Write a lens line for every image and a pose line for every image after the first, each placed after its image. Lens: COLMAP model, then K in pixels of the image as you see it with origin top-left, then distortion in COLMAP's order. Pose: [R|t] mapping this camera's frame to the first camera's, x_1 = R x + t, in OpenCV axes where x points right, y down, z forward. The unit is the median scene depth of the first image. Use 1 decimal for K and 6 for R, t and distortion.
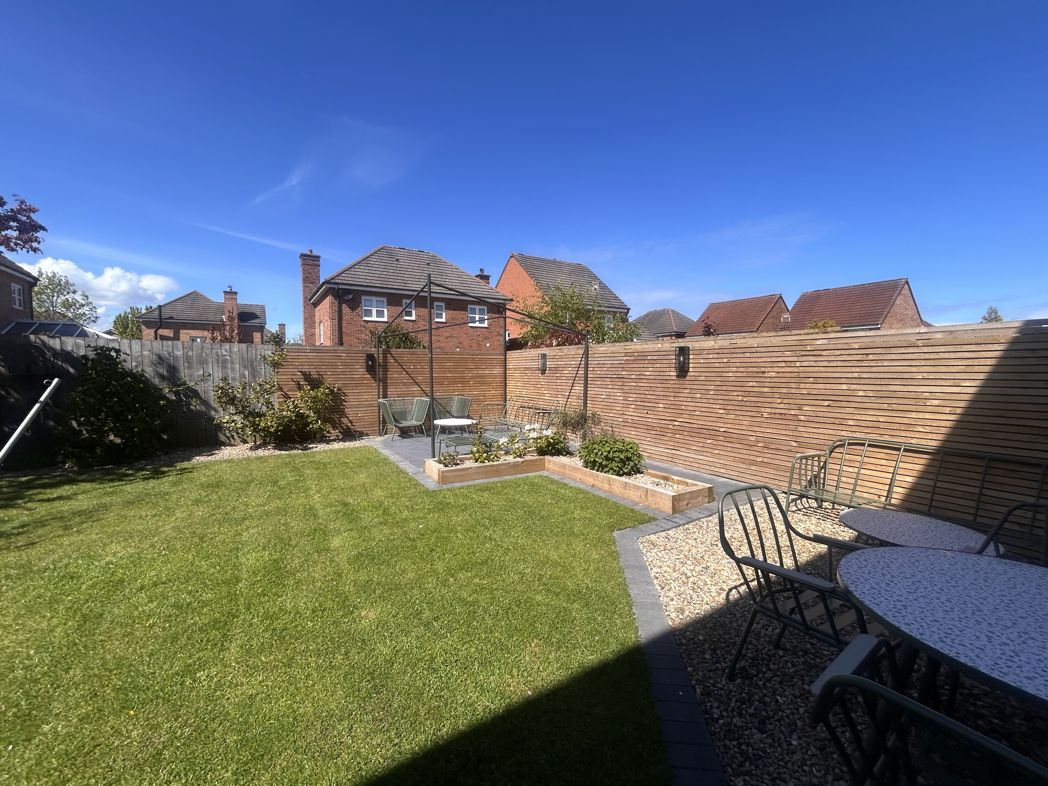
lens RADIAL K [[425.4, 0, 520.2], [0, 425.4, 392.2], [0, 0, 1]] dist [-0.001376, 0.000737]
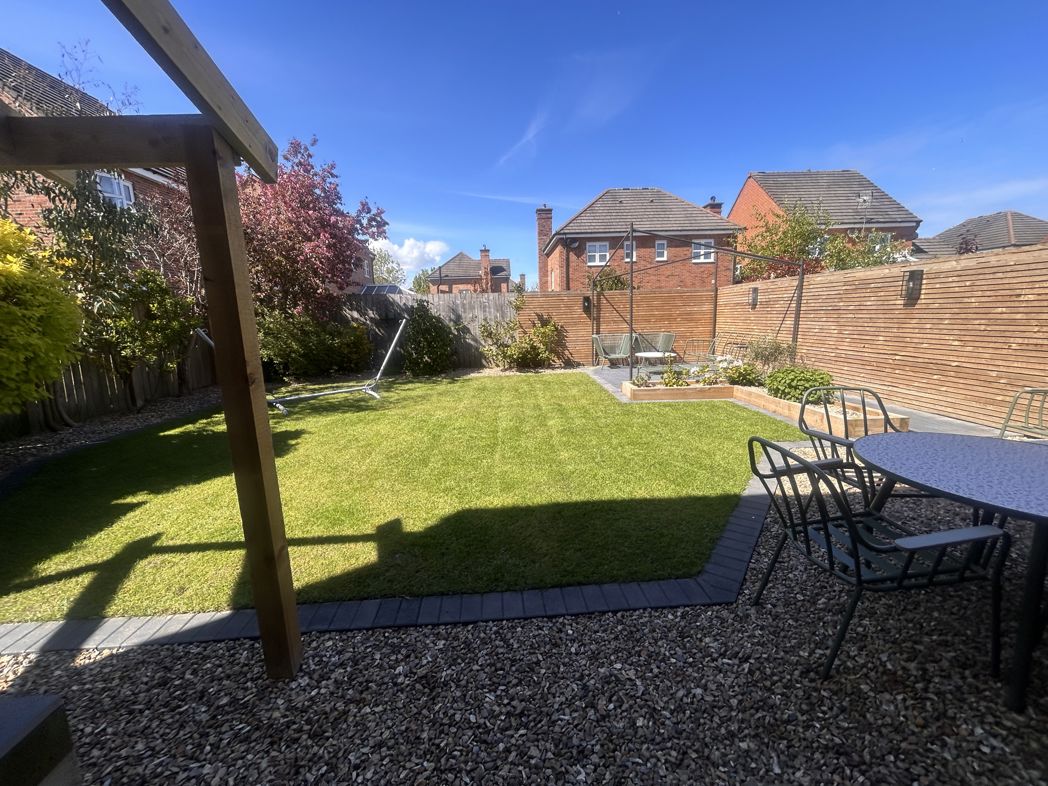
lens RADIAL K [[425.4, 0, 521.6], [0, 425.4, 392.1], [0, 0, 1]] dist [-0.001376, 0.000737]
pose [[0.870765, 0.062584, -0.487699, 0.123479], [0.002474, 0.991296, 0.131626, 0.026939], [0.491692, -0.115822, 0.863032, -0.207307]]
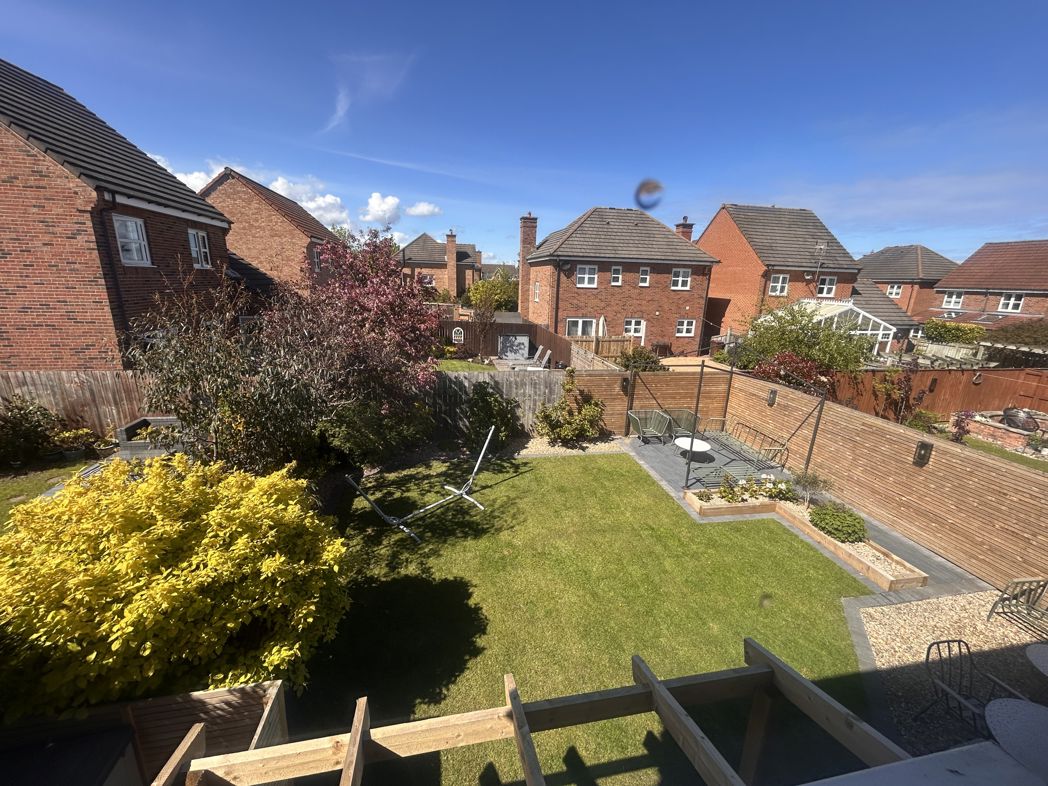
lens RADIAL K [[425.4, 0, 520.5], [0, 425.4, 391.9], [0, 0, 1]] dist [-0.001376, 0.000737]
pose [[0.929139, 0.124408, -0.348171, -0.285932], [-0.052274, 0.976432, 0.209397, -0.455007], [0.366016, -0.176359, 0.913745, -0.492454]]
